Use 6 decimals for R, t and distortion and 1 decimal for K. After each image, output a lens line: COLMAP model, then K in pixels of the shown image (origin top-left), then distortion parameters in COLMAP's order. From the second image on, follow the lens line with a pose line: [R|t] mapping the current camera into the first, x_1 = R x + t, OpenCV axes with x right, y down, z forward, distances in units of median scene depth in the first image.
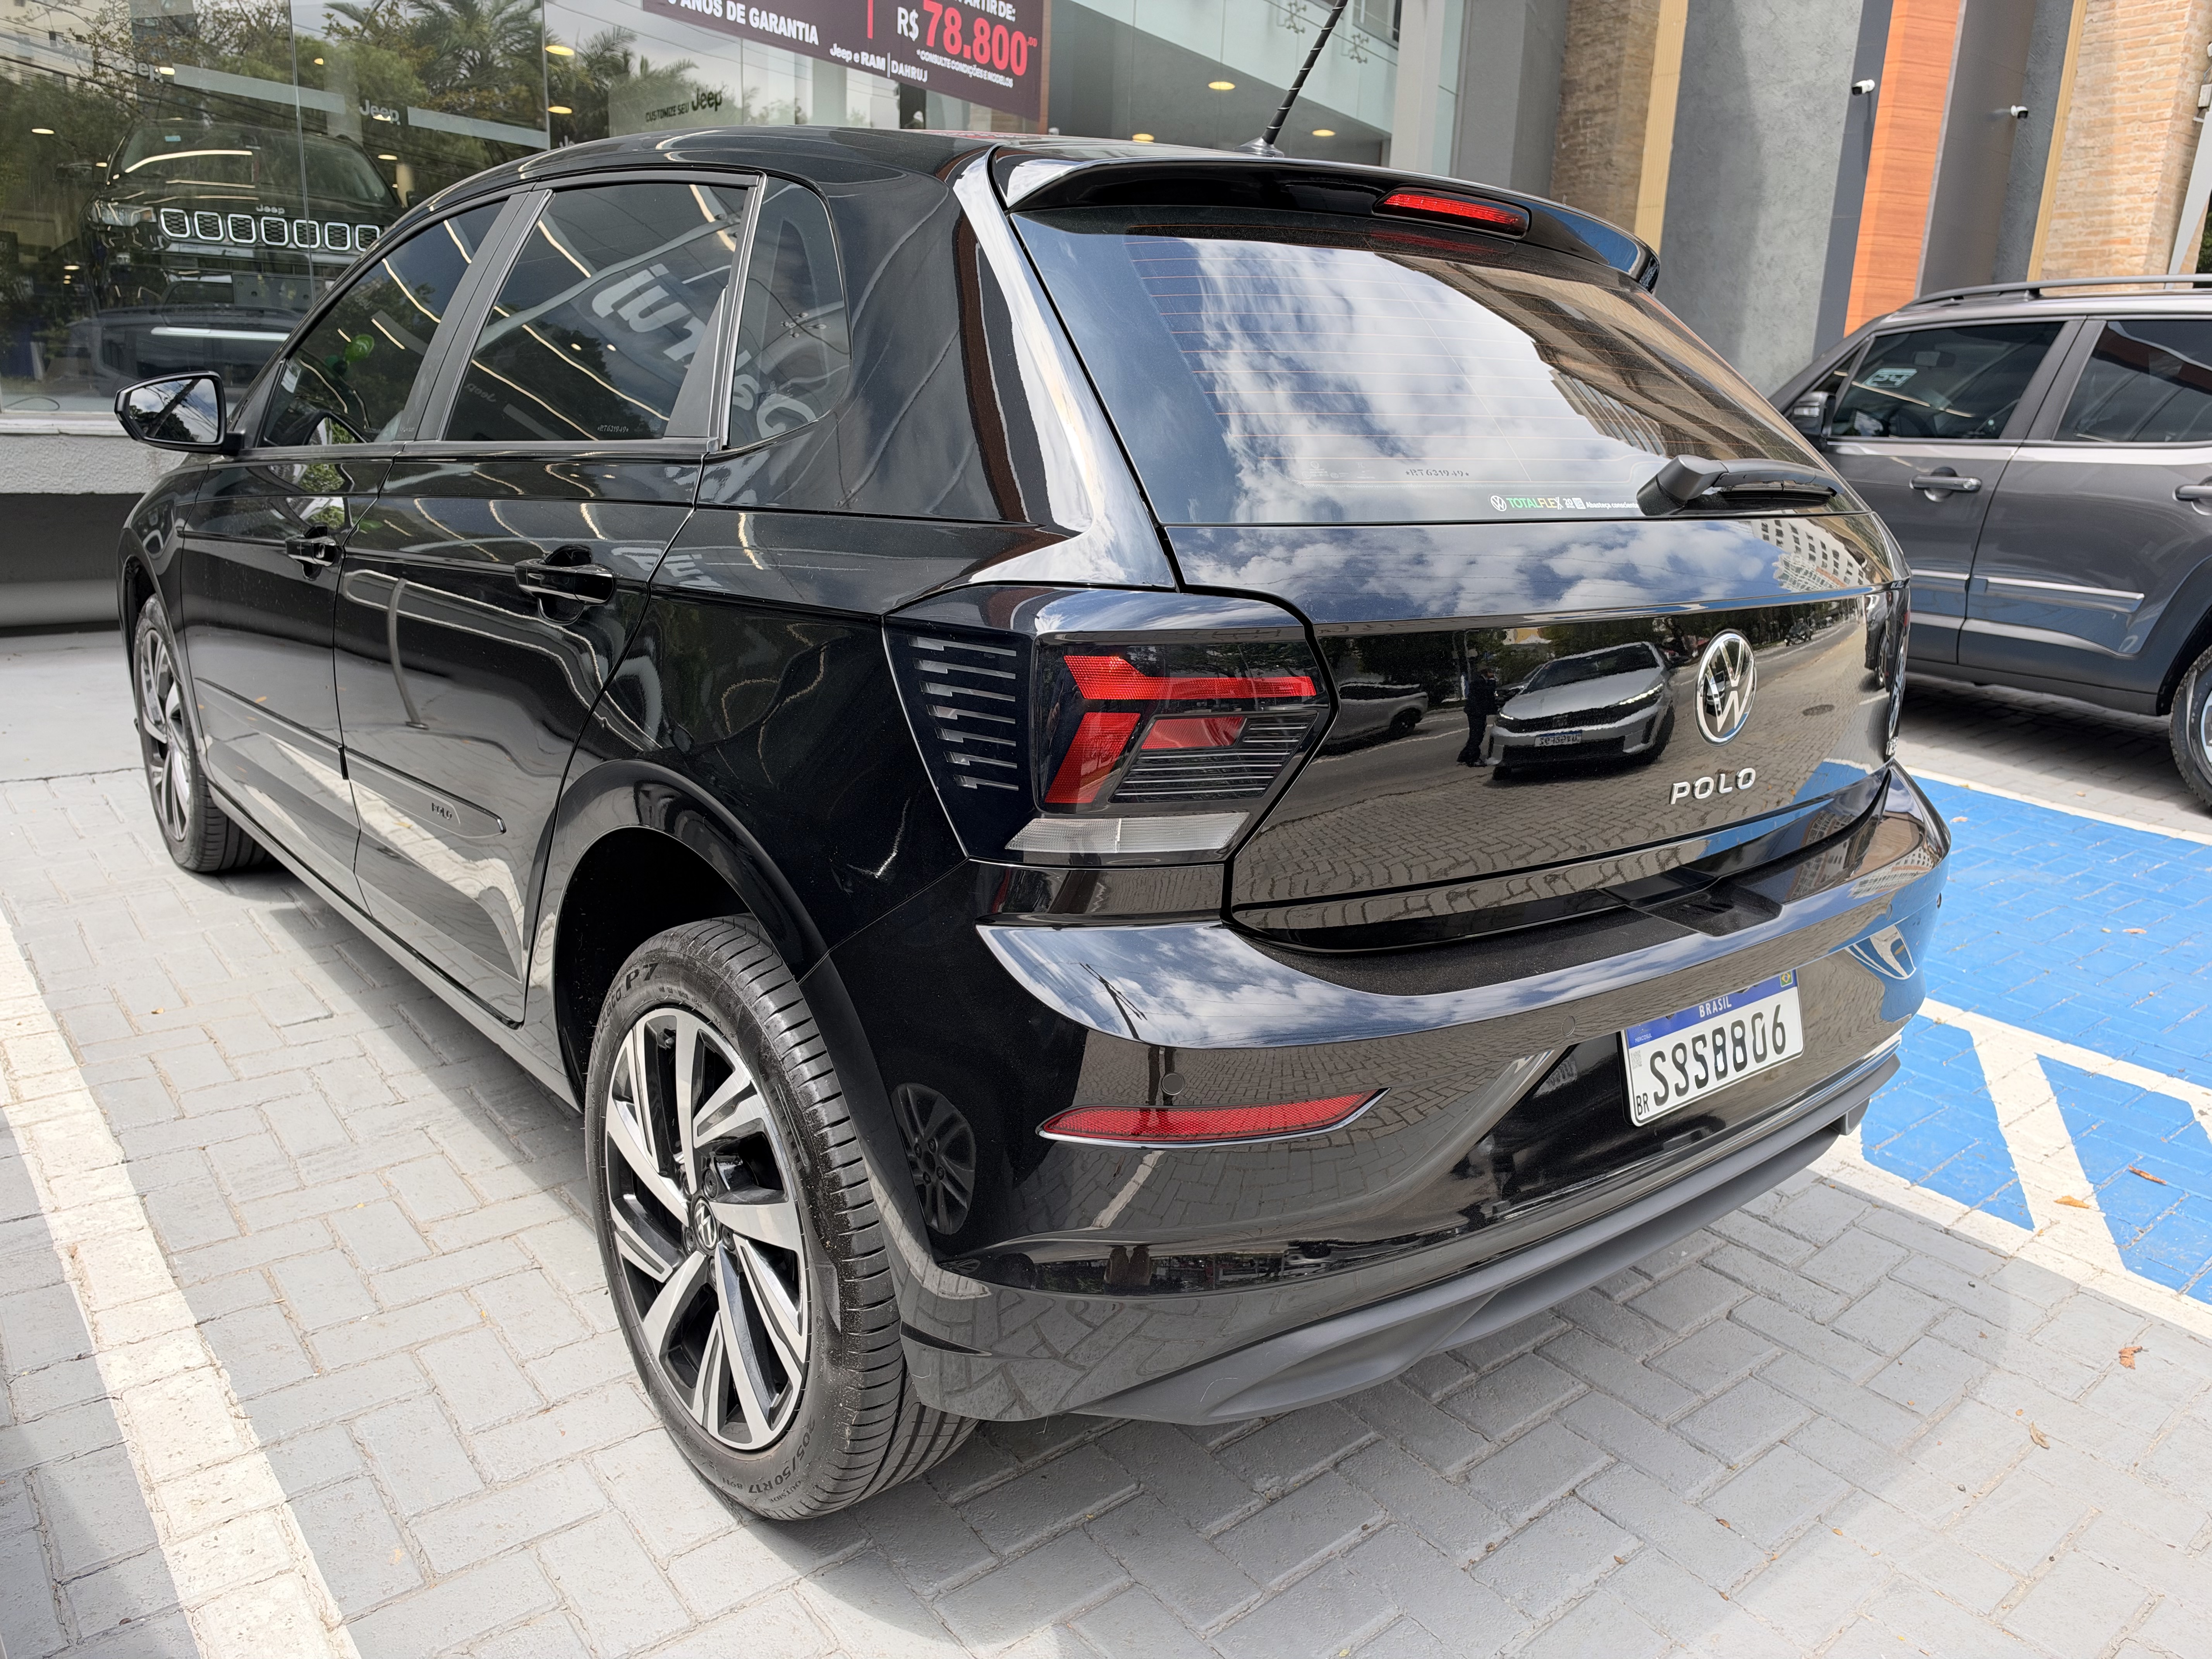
lens RADIAL K [[1582.7, 0, 1106.0], [0, 1582.7, 829.5], [0, 0, 1]] dist [0.004418, -0.052212]
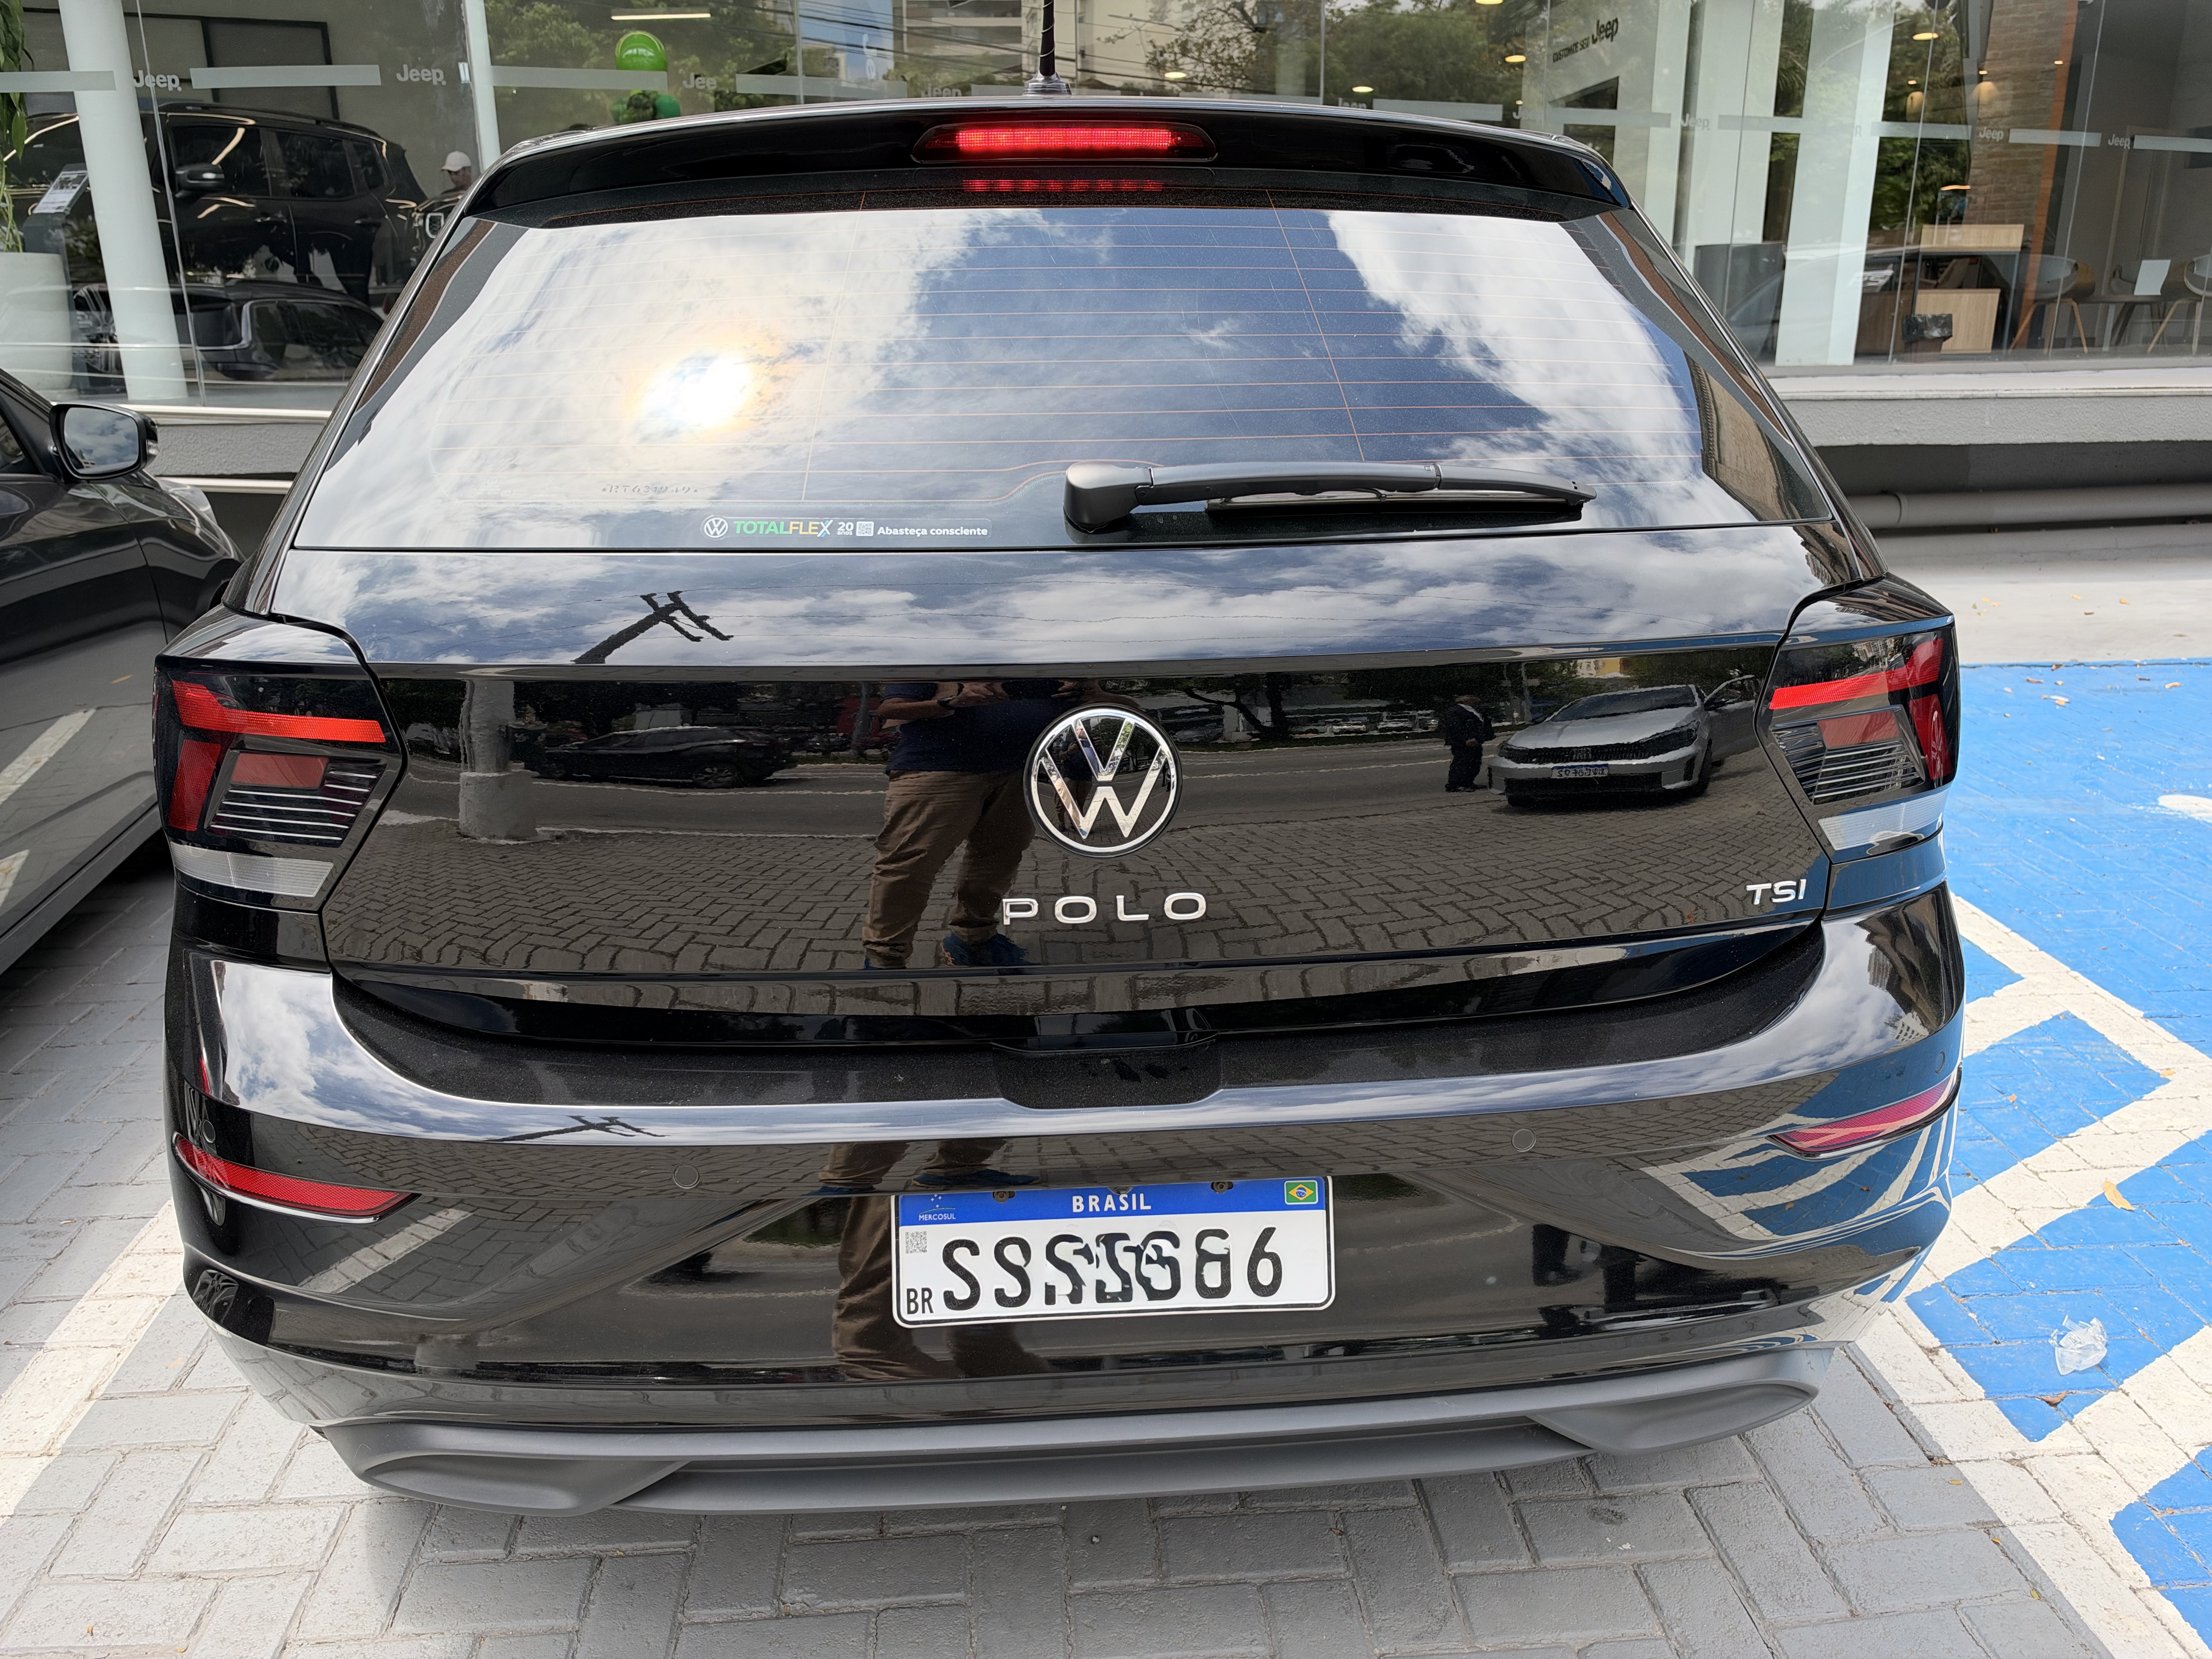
lens RADIAL K [[1551.6, 0, 1108.1], [0, 1551.6, 689.9], [0, 0, 1]] dist [0.005069, -0.037654]
pose [[0.815232, 0.107680, -0.569036, 0.795762], [-0.109720, 0.993485, 0.030809, -0.153149], [0.568646, 0.037318, 0.821736, 0.408667]]
